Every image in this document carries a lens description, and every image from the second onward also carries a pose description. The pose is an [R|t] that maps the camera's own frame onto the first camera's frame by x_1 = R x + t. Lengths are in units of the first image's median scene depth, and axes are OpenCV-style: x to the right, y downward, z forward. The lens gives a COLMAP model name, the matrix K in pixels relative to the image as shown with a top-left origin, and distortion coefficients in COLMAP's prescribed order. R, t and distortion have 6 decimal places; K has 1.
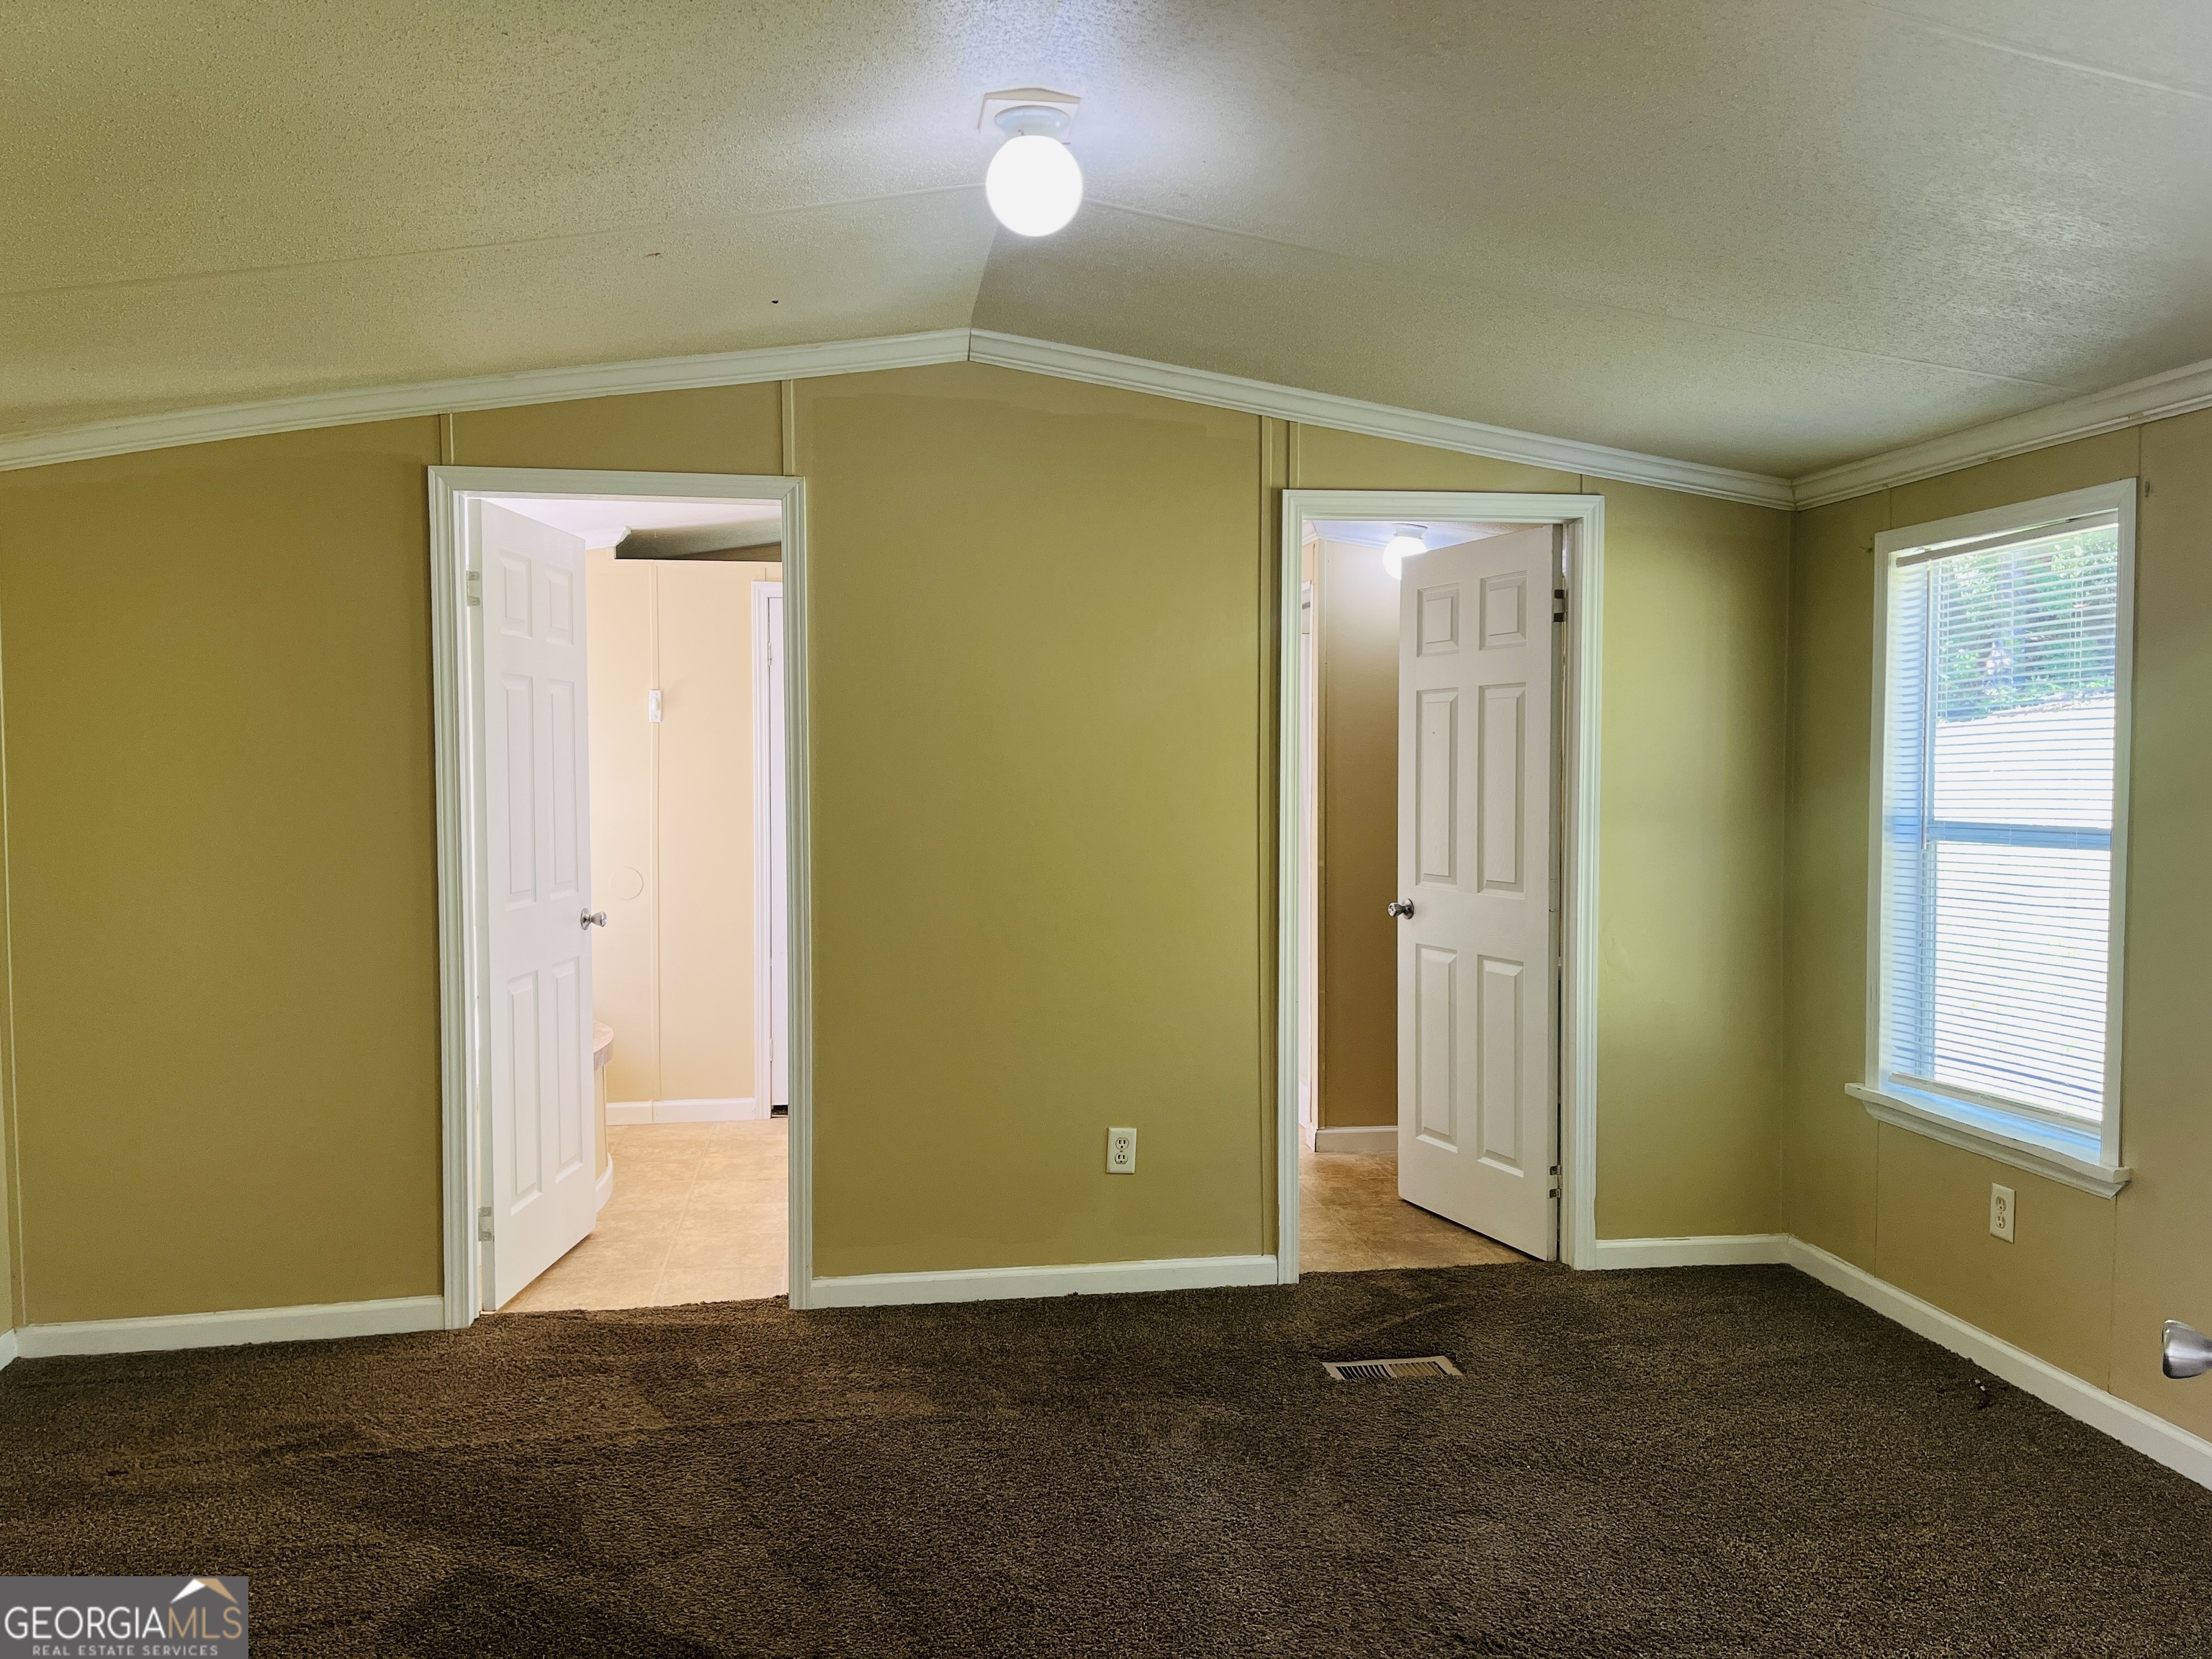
lens RADIAL K [[1685.2, 0, 1107.8], [0, 1685.2, 834.4], [0, 0, 1]] dist [0.067053, -0.074243]
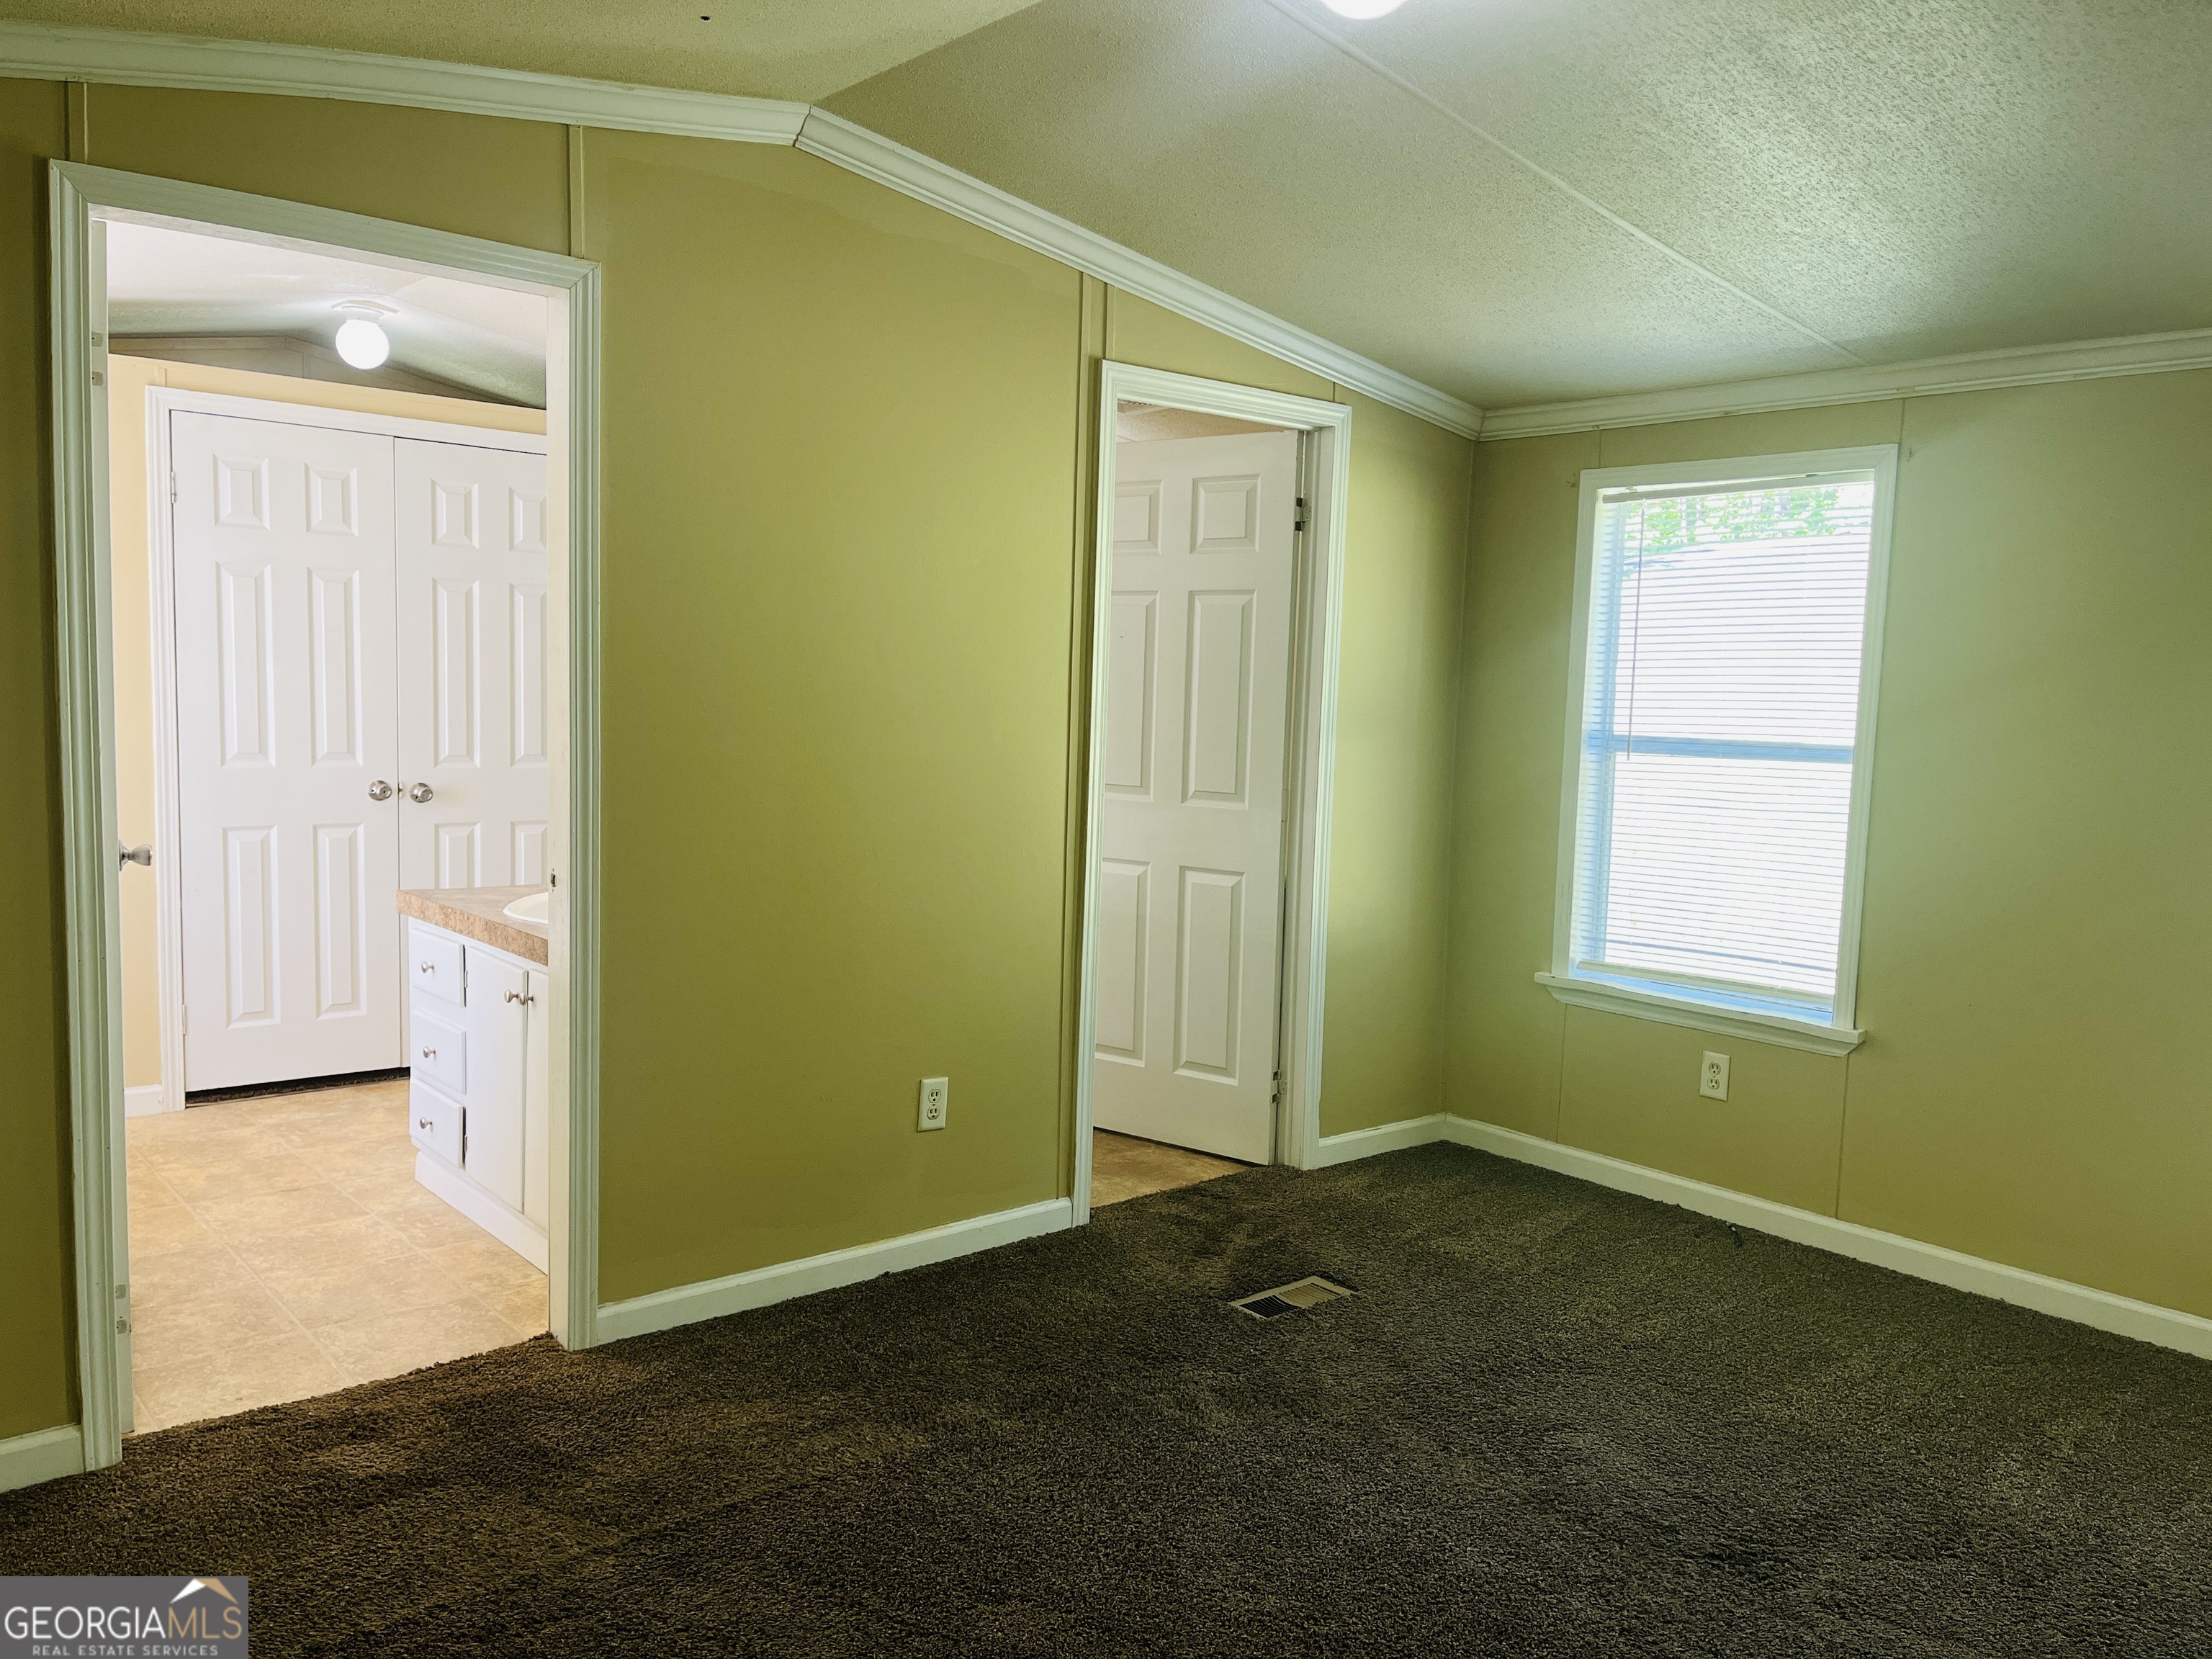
lens RADIAL K [[1685.2, 0, 1112.5], [0, 1685.2, 835.2], [0, 0, 1]] dist [0.067053, -0.074243]
pose [[0.852204, -0.022411, 0.522729, -0.377422], [-0.009402, 0.998265, 0.058127, -0.003718], [-0.523124, -0.054450, 0.850515, 0.220017]]
